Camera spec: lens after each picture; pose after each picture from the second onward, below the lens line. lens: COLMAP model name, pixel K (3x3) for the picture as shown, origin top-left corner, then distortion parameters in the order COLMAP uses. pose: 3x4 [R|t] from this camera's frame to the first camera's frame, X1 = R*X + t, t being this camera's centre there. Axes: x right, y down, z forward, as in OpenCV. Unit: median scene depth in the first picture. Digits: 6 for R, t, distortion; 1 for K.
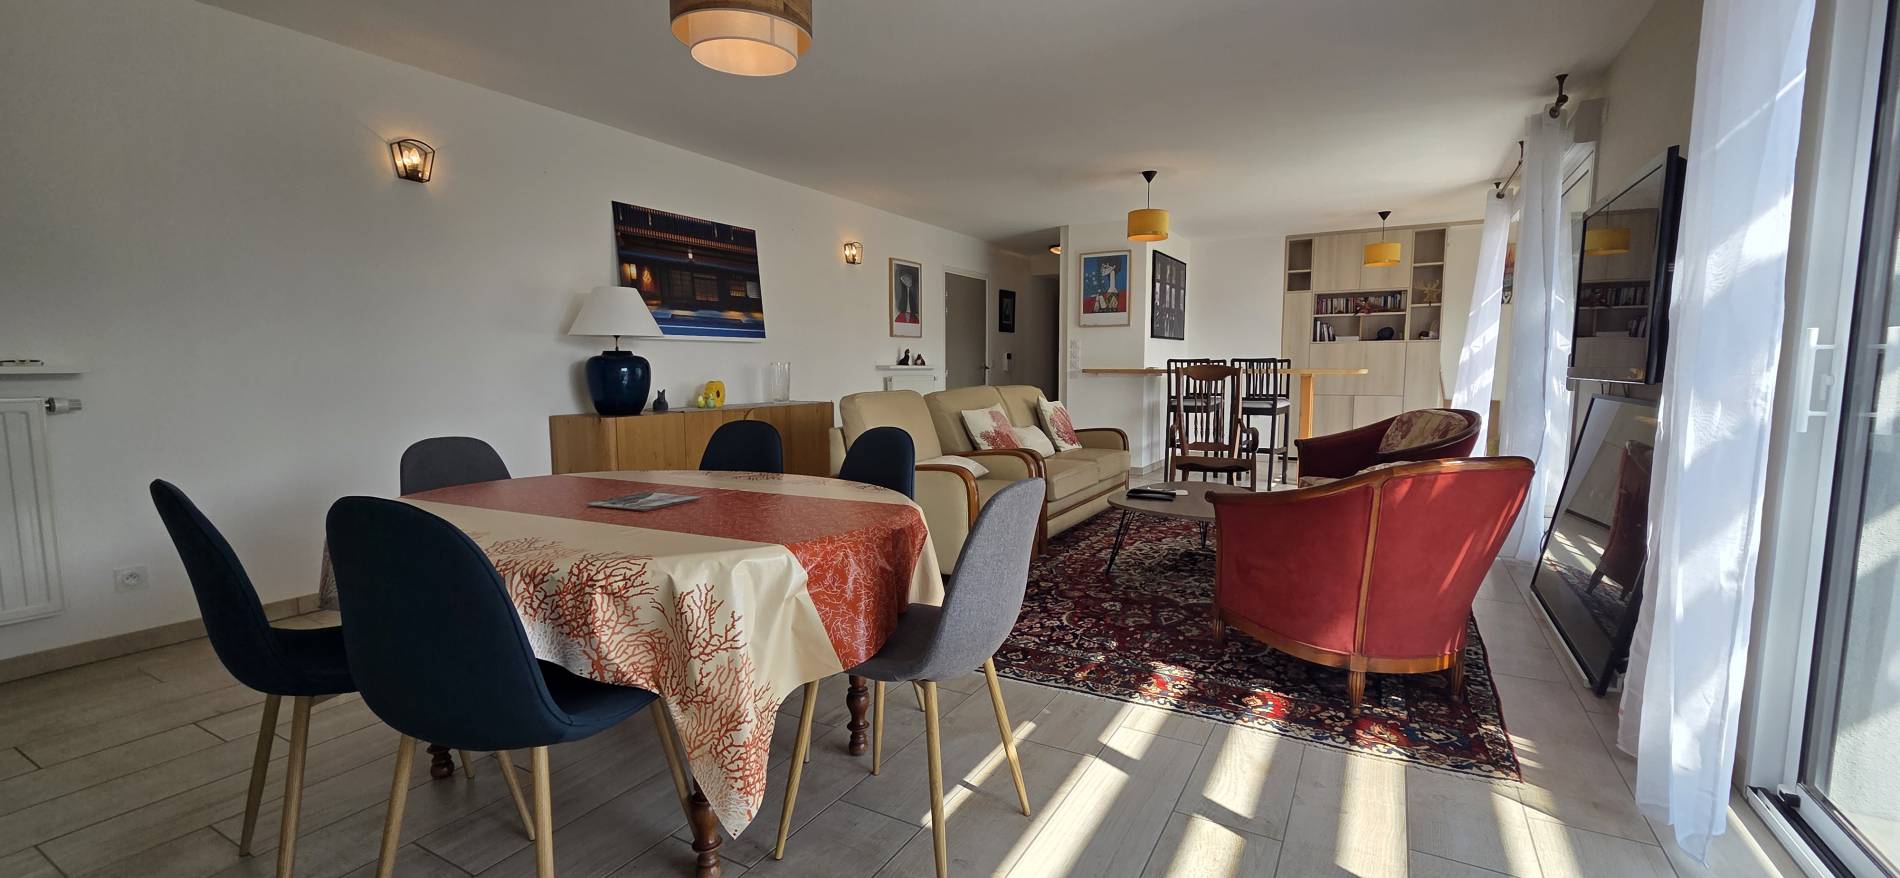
lens RADIAL K [[775.9, 0, 950.1], [0, 775.9, 439.1], [0, 0, 1]] dist [0.004912, 0.000451]
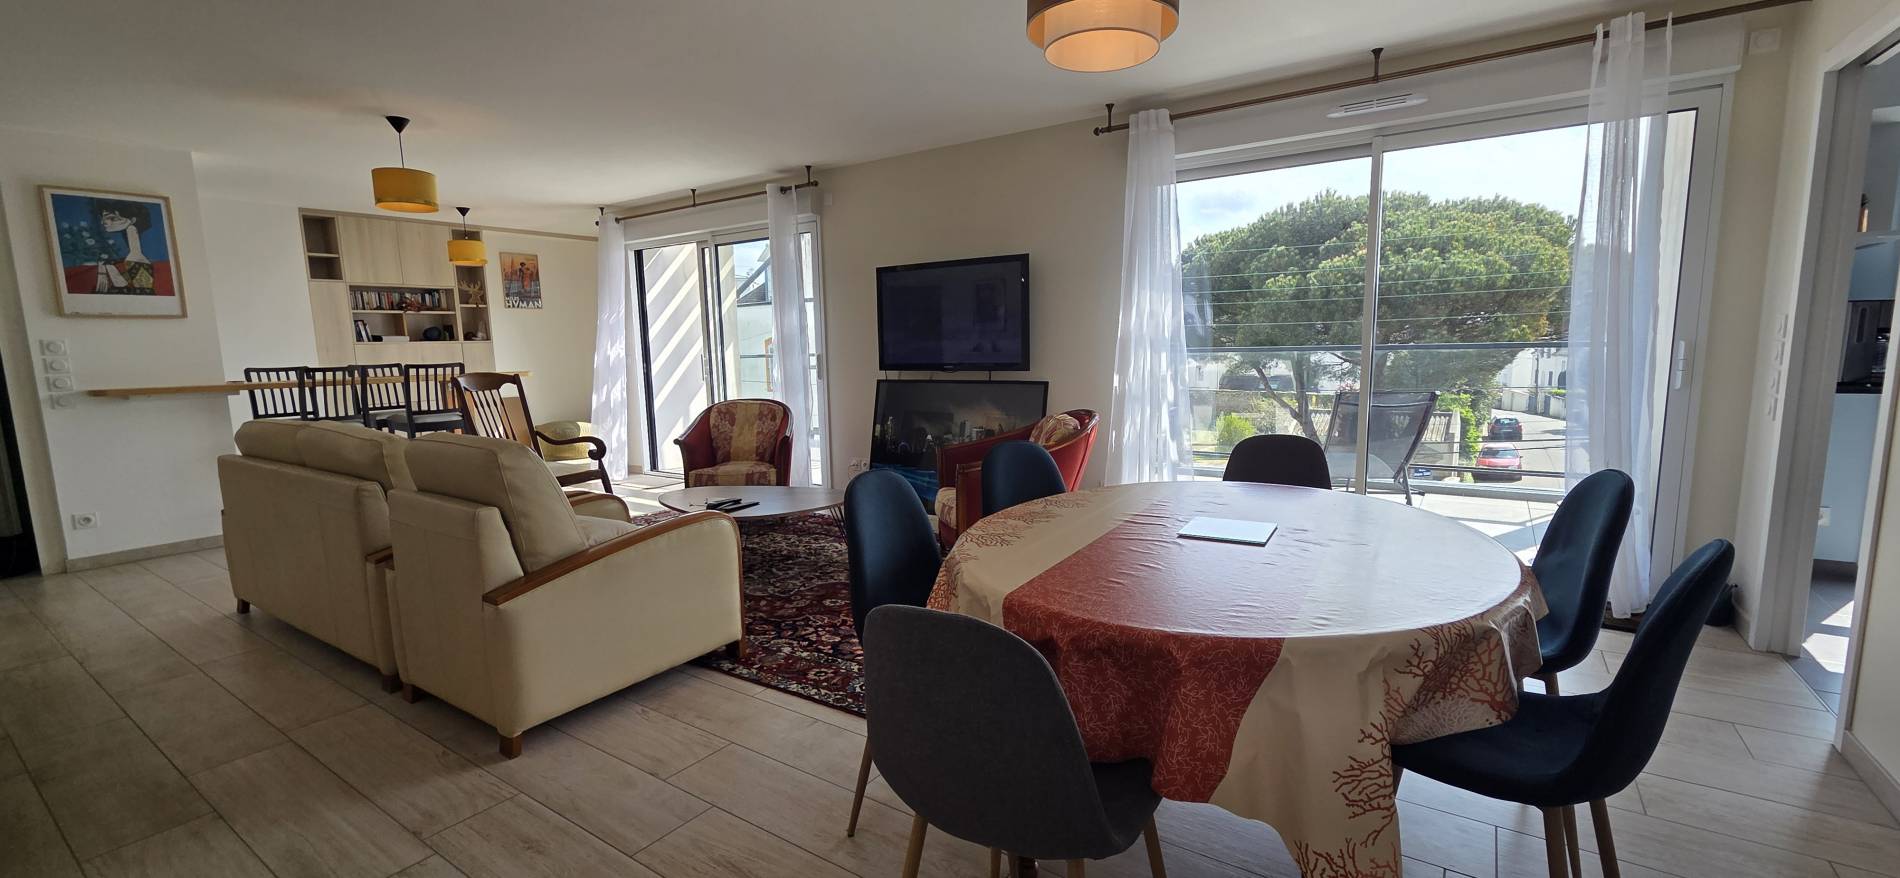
lens RADIAL K [[775.9, 0, 947.5], [0, 775.9, 443.9], [0, 0, 1]] dist [0.004912, 0.000451]
pose [[0.079882, -0.130202, 0.988264, -0.363138], [0.114750, 0.986043, 0.120634, -0.049511], [-0.990177, 0.103767, 0.093708, 0.329590]]
